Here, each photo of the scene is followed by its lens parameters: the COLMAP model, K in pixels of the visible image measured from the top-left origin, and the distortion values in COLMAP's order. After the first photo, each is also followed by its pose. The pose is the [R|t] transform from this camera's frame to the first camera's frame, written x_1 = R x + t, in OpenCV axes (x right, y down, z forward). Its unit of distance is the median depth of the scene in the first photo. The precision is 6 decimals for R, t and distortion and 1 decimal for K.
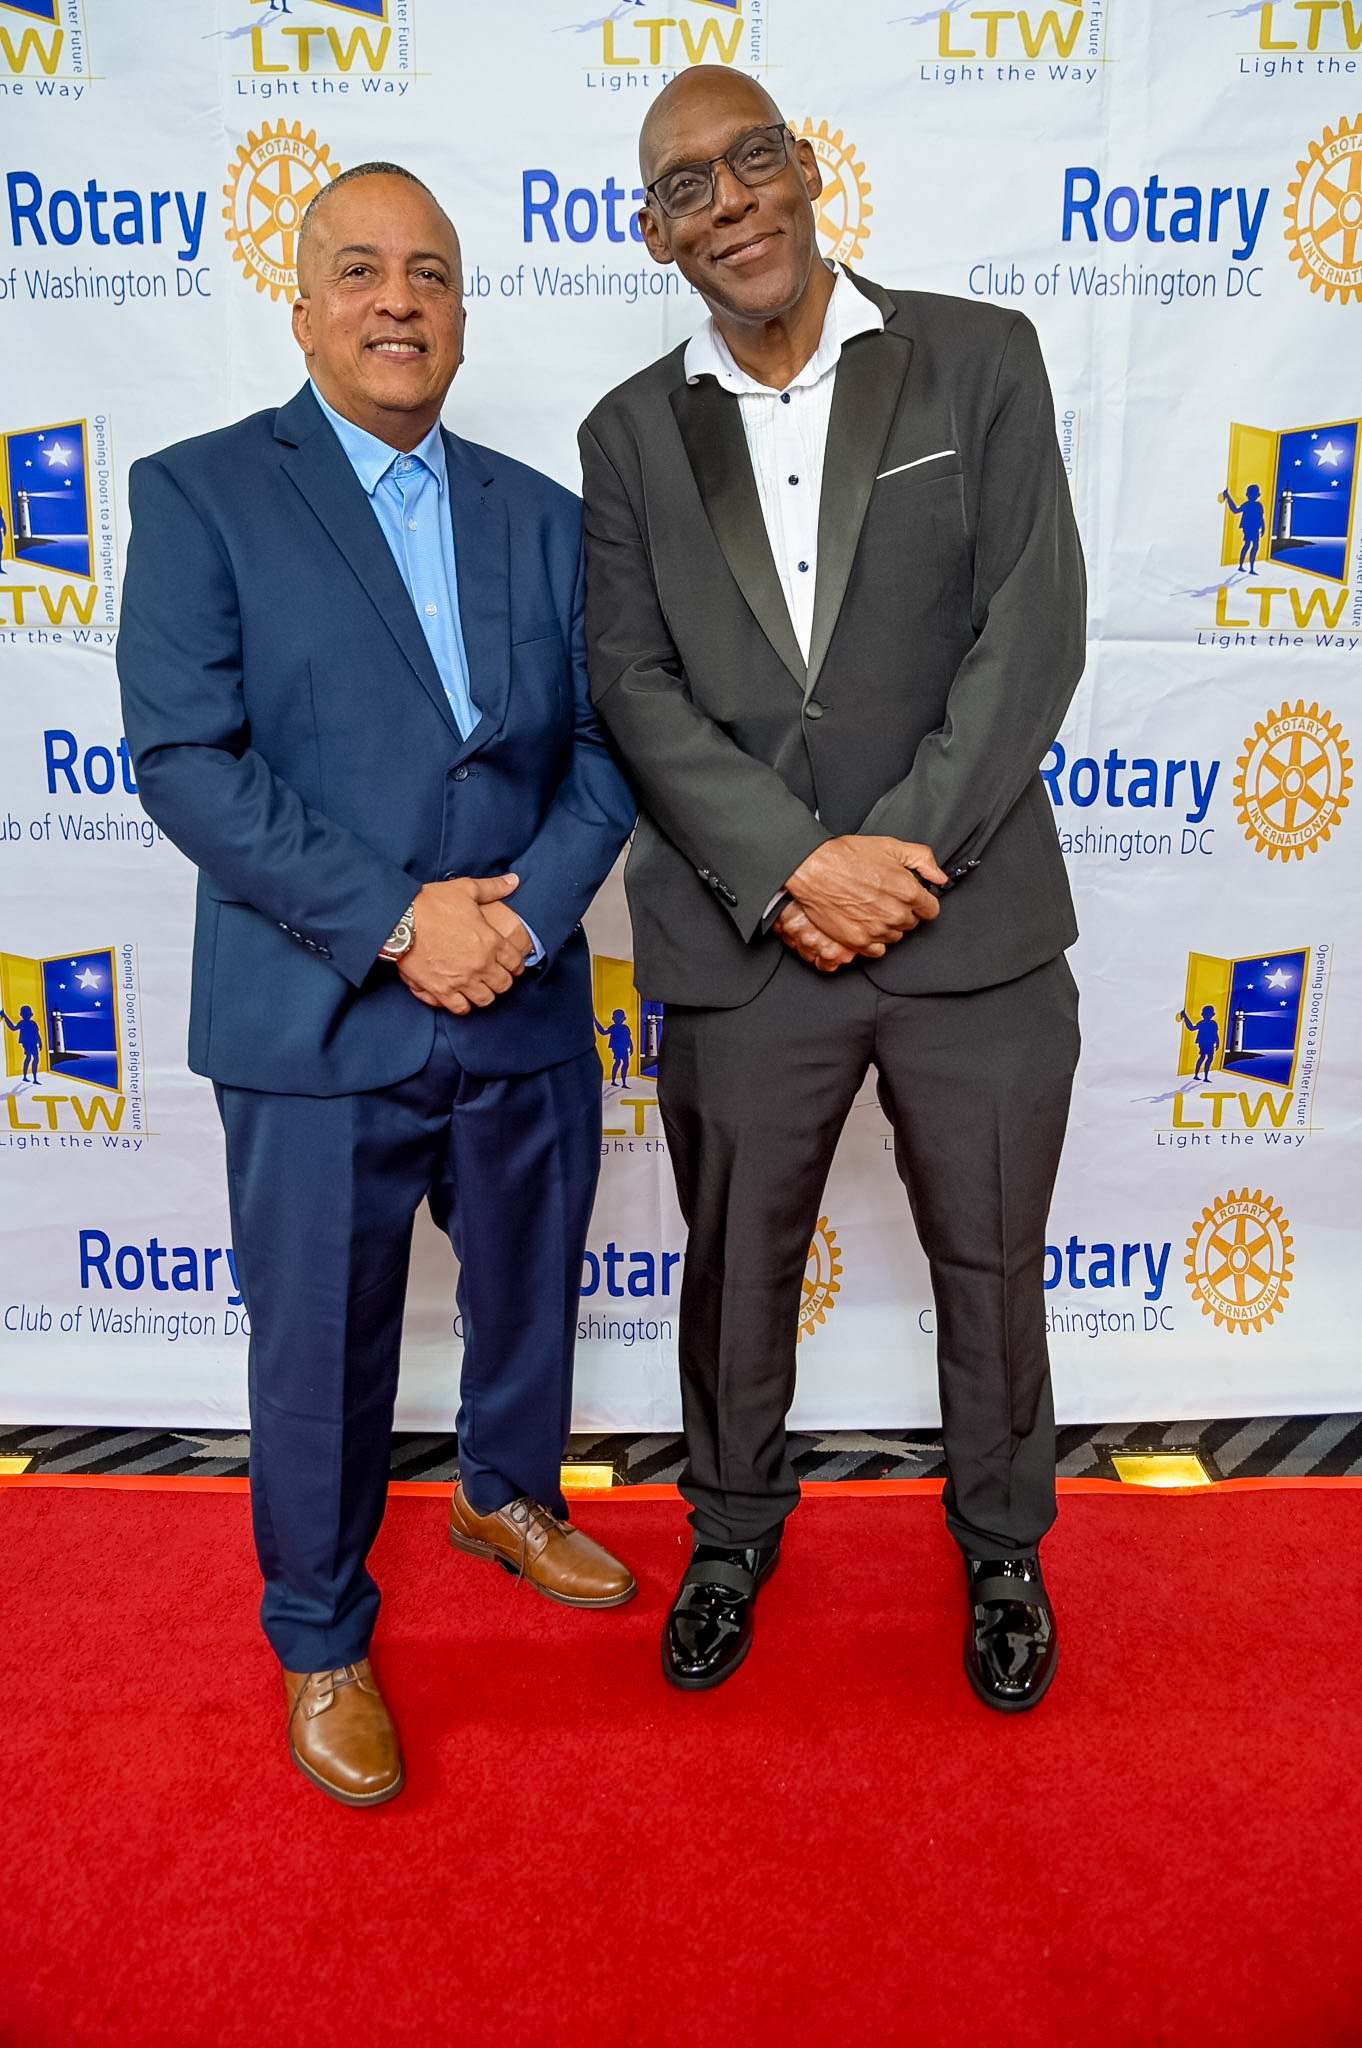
lens RADIAL K [[1566.4, 0, 675.0], [0, 1566.4, 1008.5], [0, 0, 1]] dist [-0.110926, 0.109288]
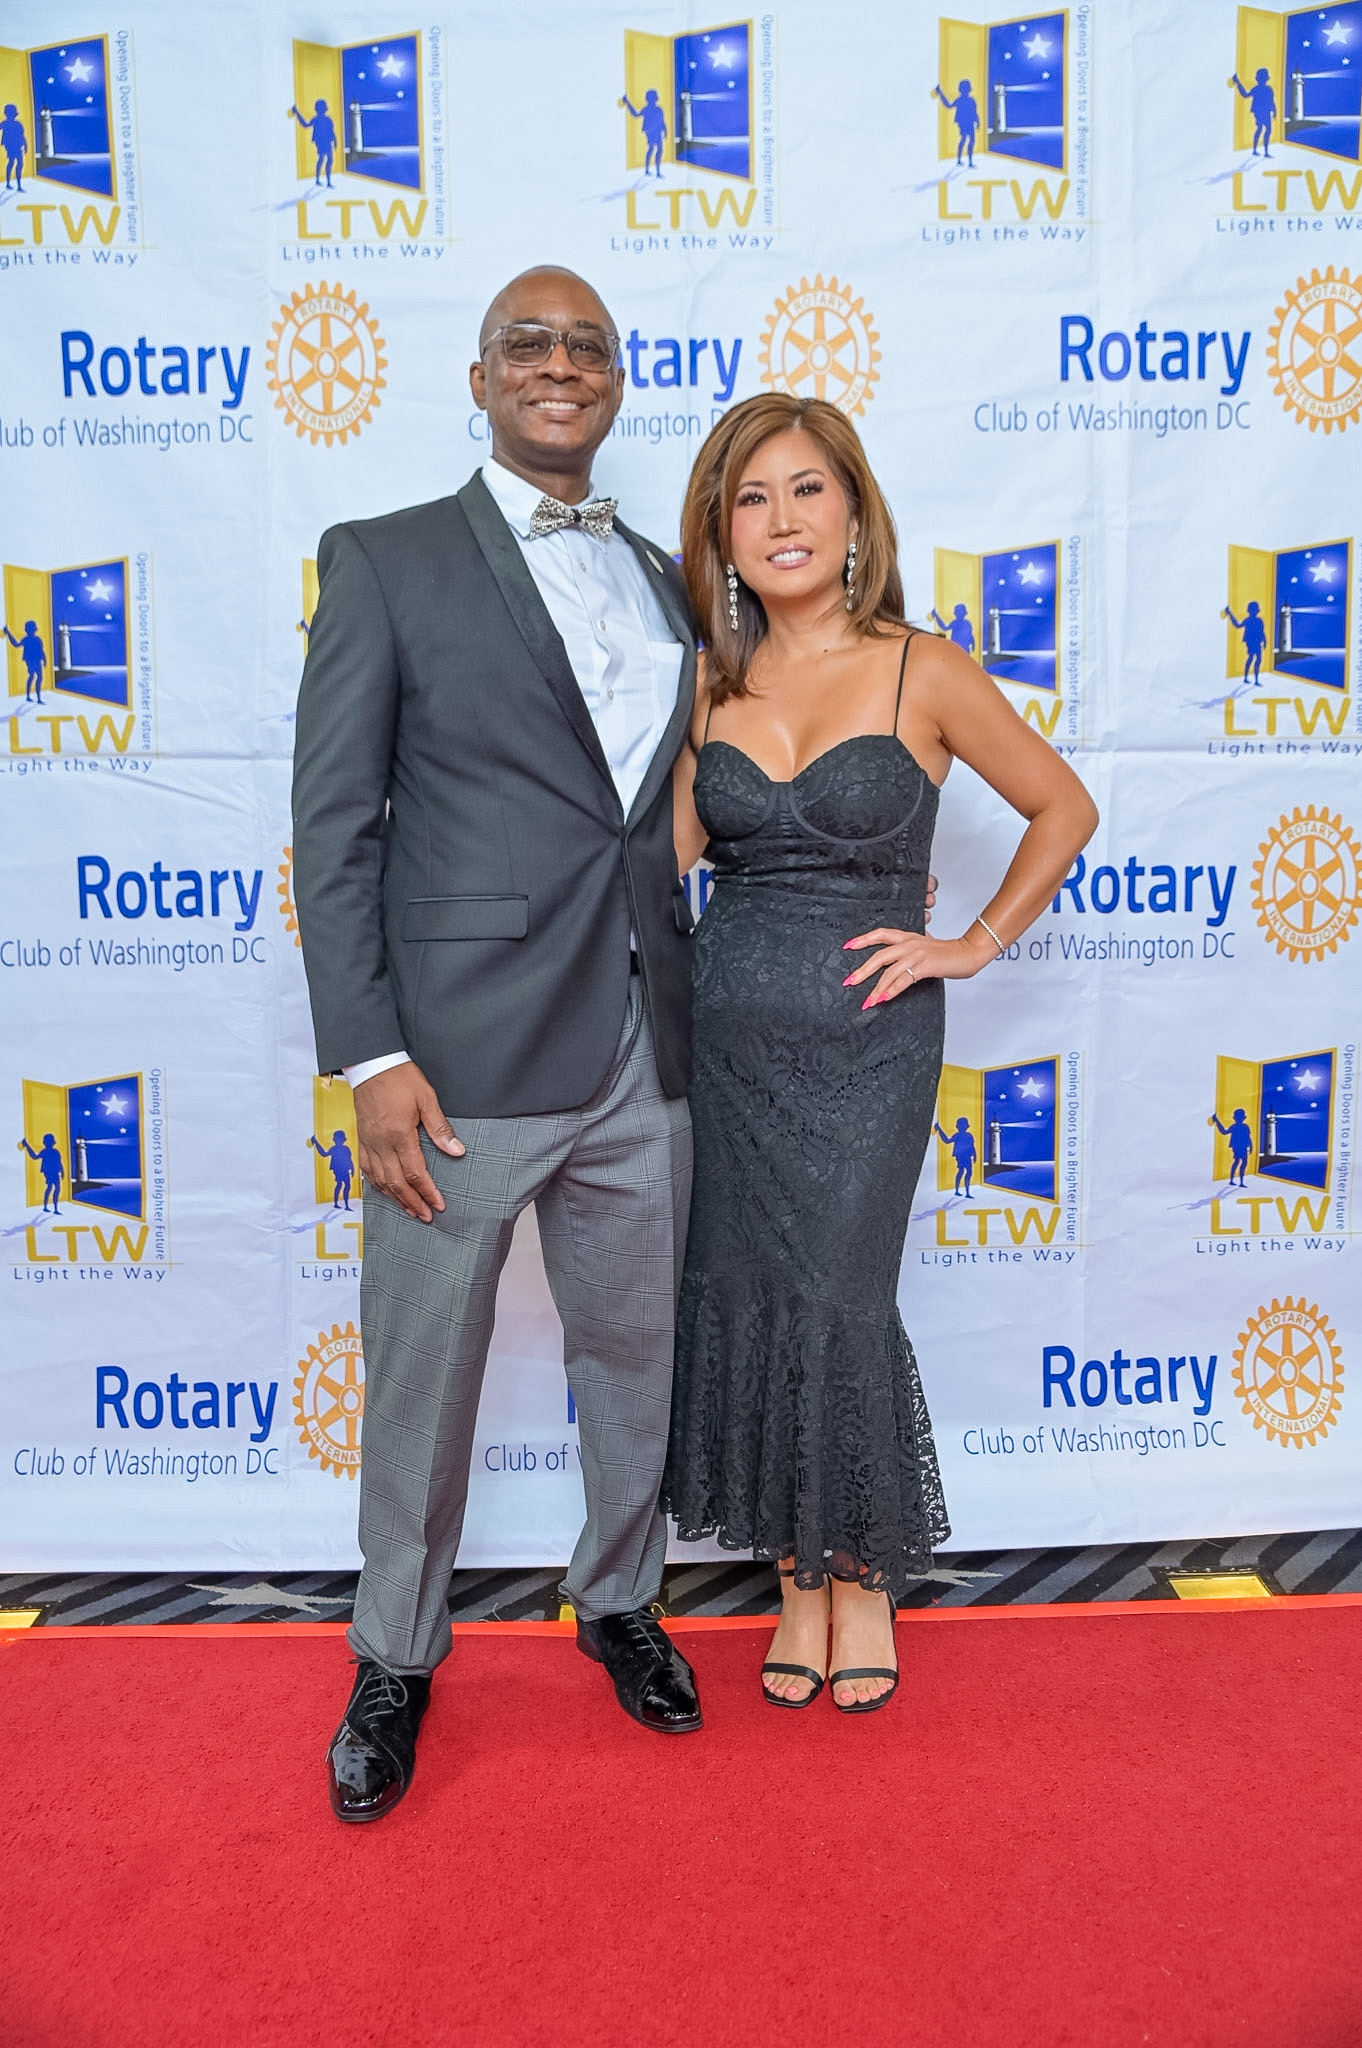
lens RADIAL K [[1697.8, 0, 677.4], [0, 1697.8, 1003.7], [0, 0, 1]] dist [-0.087255, 0.118379]
pose [[0.999643, -0.018824, 0.018947, -0.042890], [0.021199, 0.990731, -0.134176, 0.076776], [-0.016245, 0.134530, 0.990776, -0.091837]]
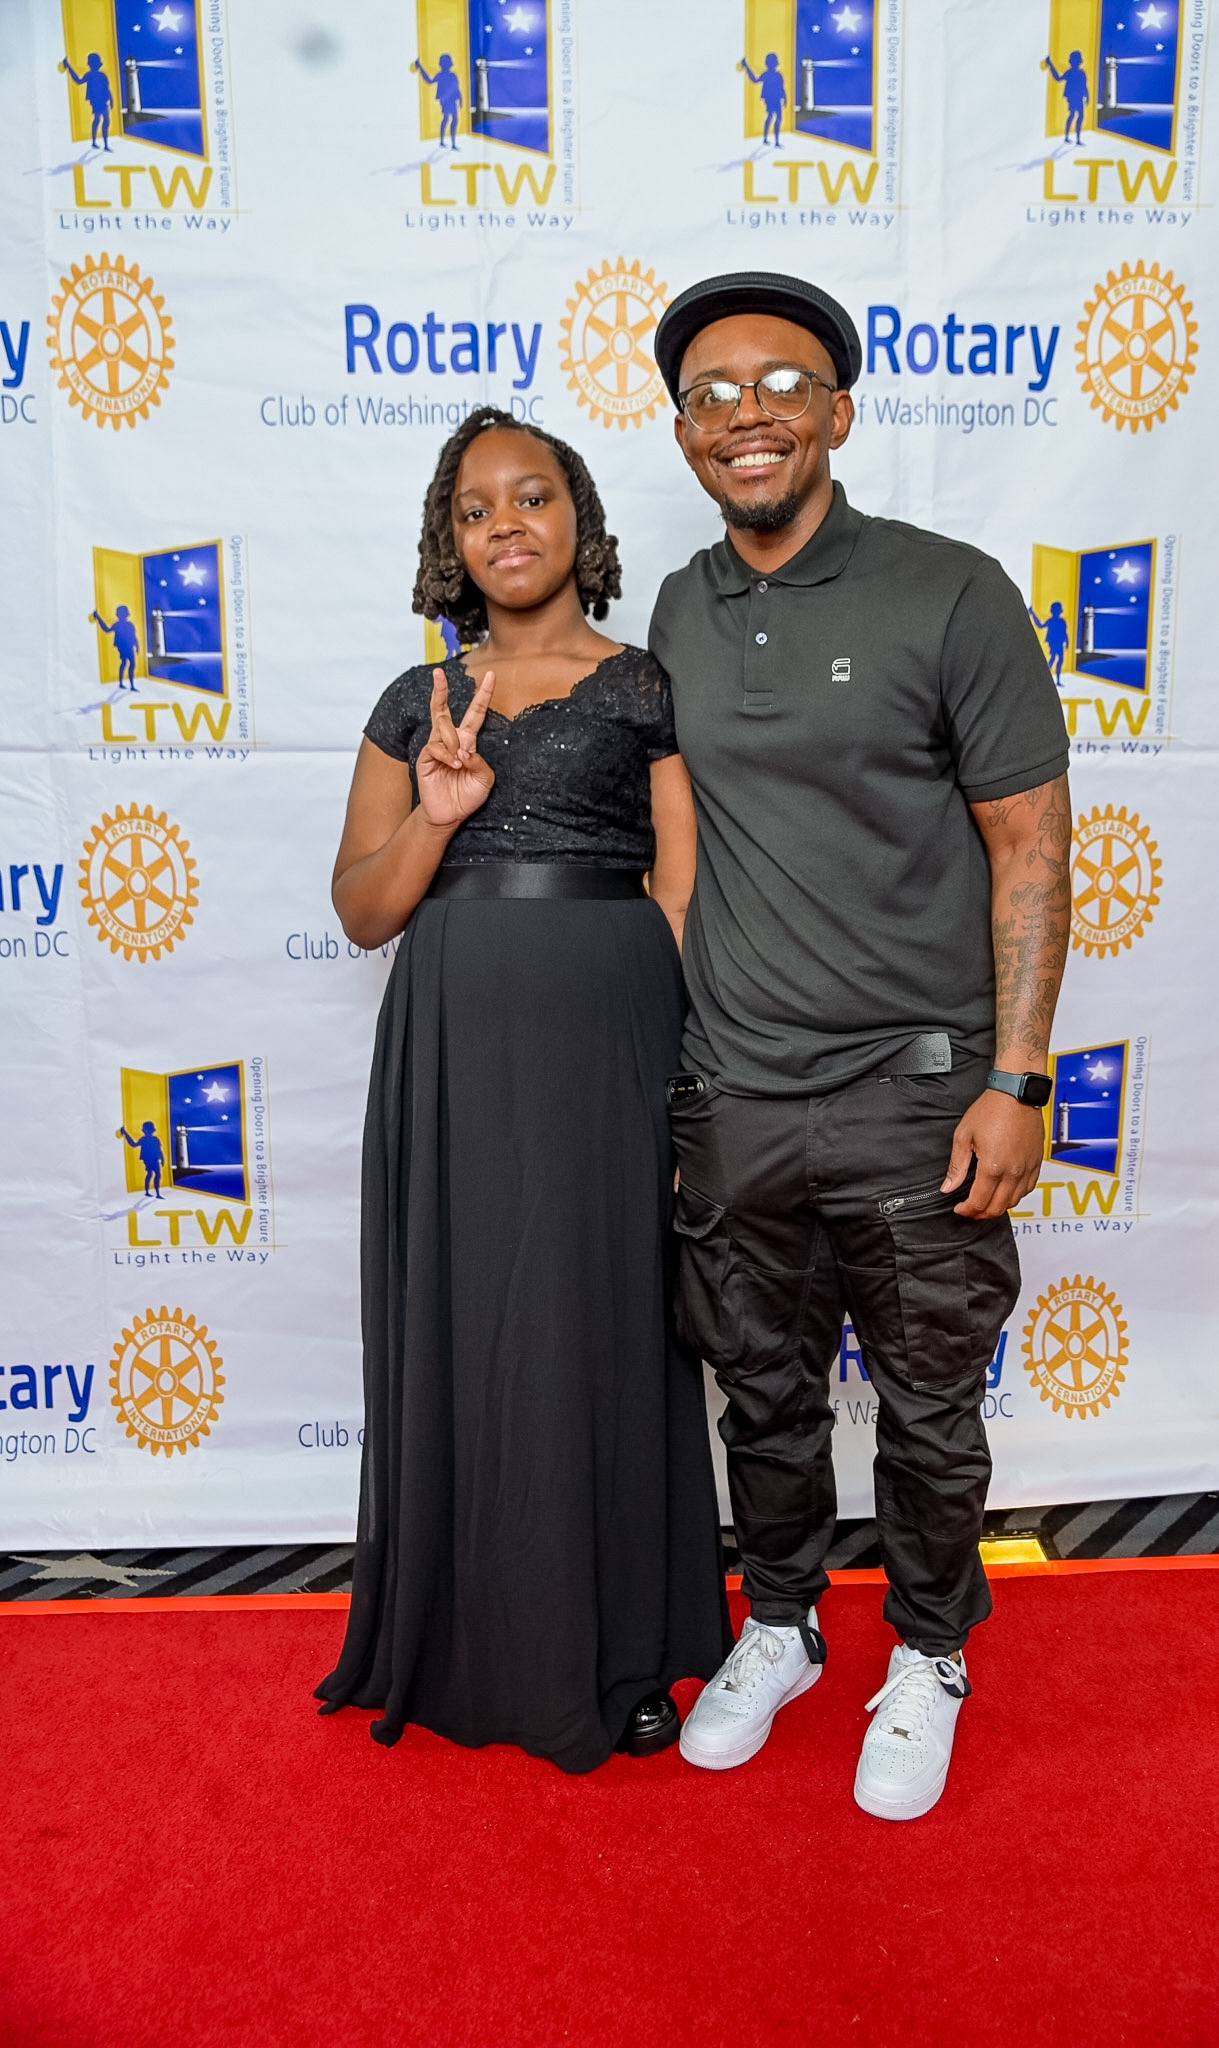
lens RADIAL K [[1708.2, 0, 680.9], [0, 1708.2, 1009.8], [0, 0, 1]] dist [-0.086486, 0.115758]
pose [[0.997627, -0.019709, 0.065976, 0.041499], [0.021859, 0.999248, -0.032027, -0.033354], [-0.065295, 0.033393, 0.997307, -0.127458]]
